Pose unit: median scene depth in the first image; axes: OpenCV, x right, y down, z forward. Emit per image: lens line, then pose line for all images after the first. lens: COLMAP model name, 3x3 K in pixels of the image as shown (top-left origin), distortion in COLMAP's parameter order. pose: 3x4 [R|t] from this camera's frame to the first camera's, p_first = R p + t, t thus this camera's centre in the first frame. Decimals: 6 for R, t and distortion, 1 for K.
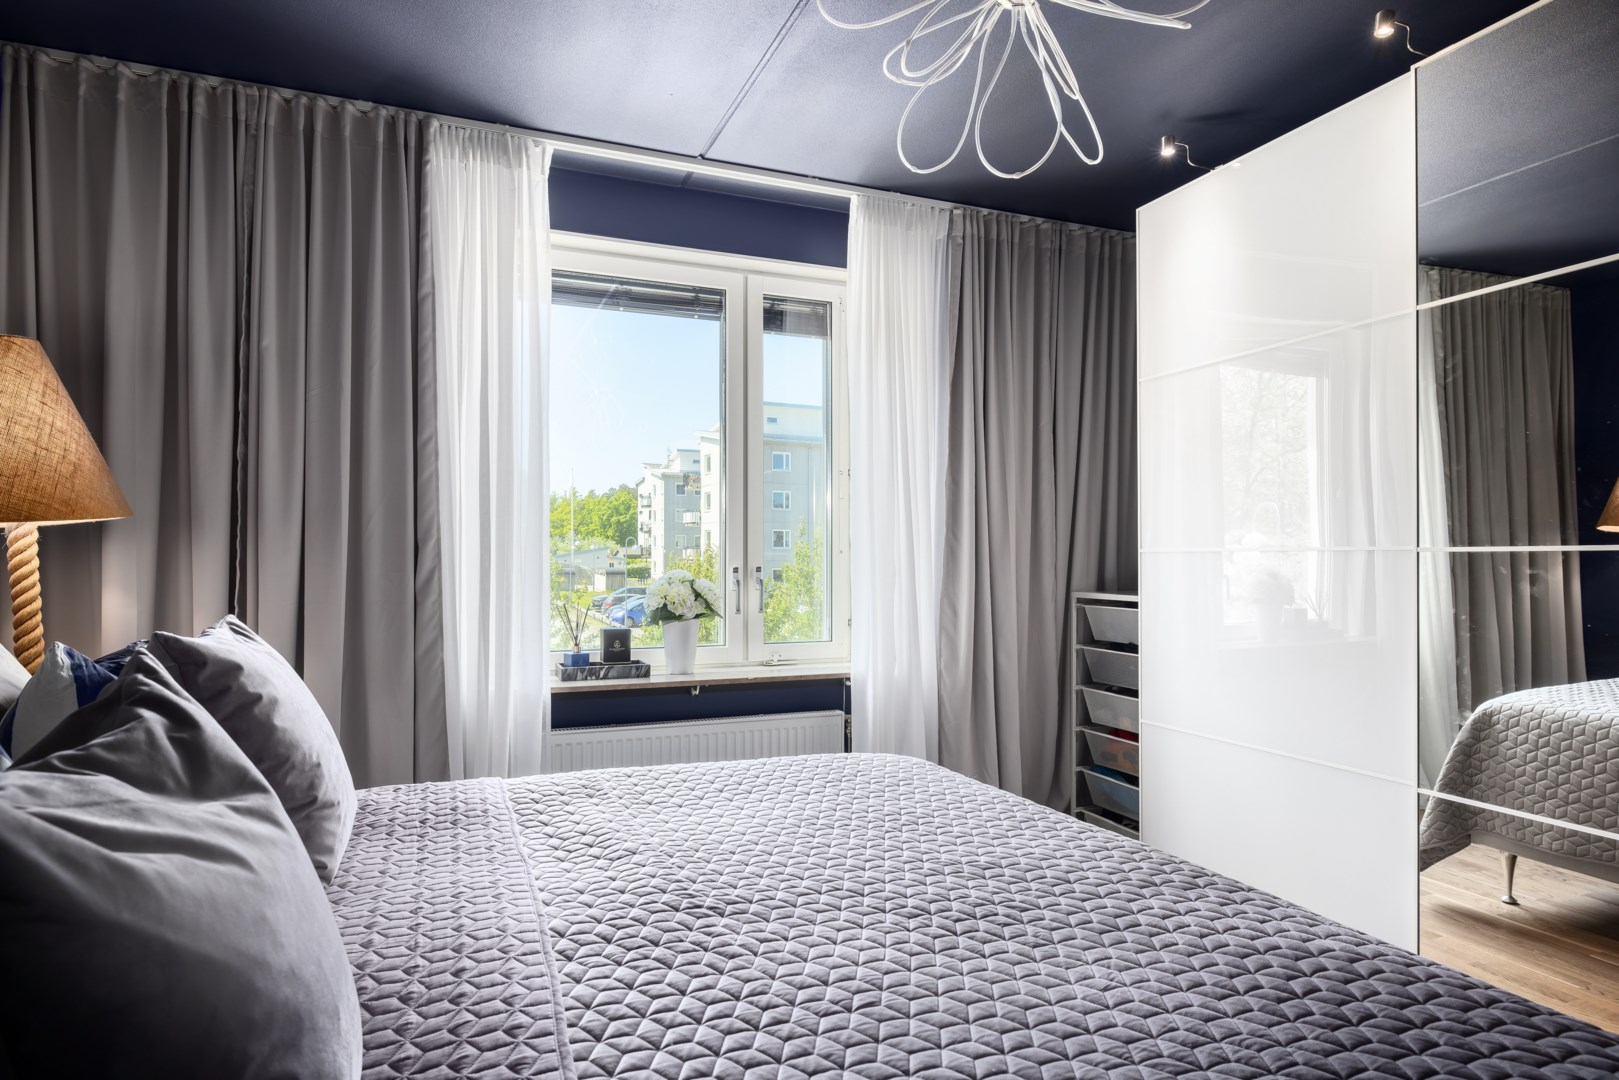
lens RADIAL K [[932.1, 0, 811.7], [0, 932.1, 549.0], [0, 0, 1]] dist [0.001510, -0.003431]
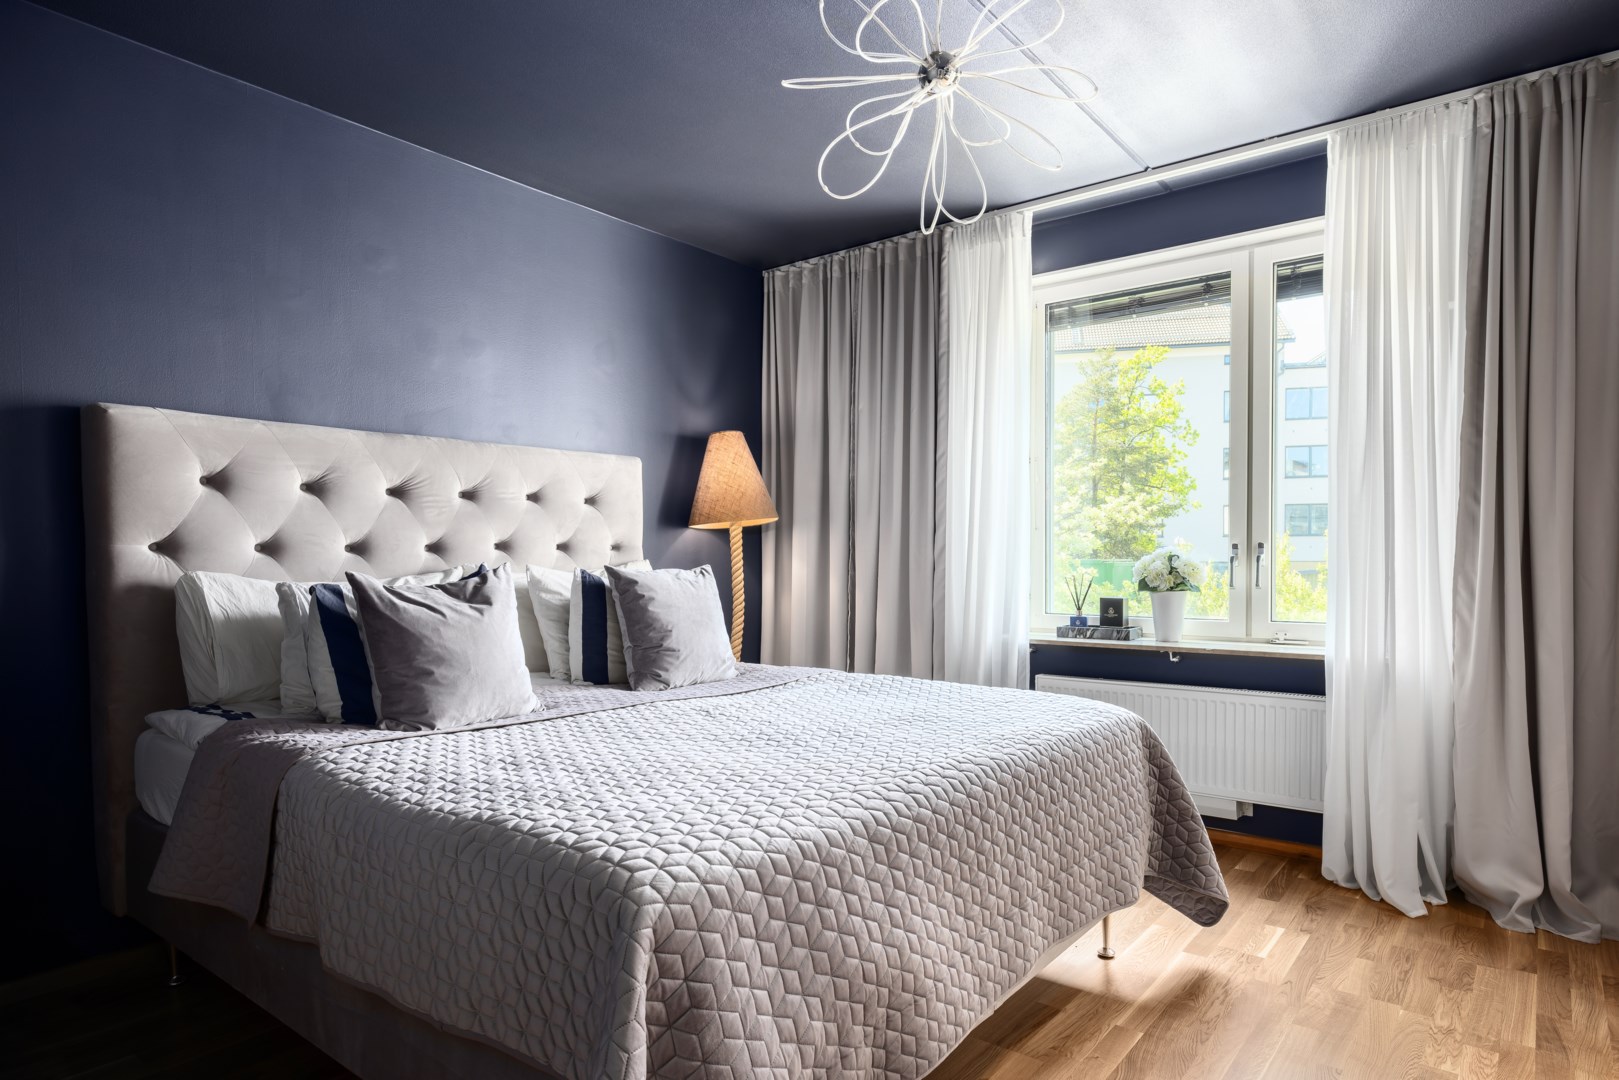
lens RADIAL K [[932.1, 0, 811.7], [0, 932.1, 549.0], [0, 0, 1]] dist [0.001510, -0.003431]
pose [[0.481563, -0.010409, -0.876350, 0.620400], [0.013797, 0.999896, -0.004295, 0.025059], [0.876303, -0.010023, 0.481656, 0.114617]]
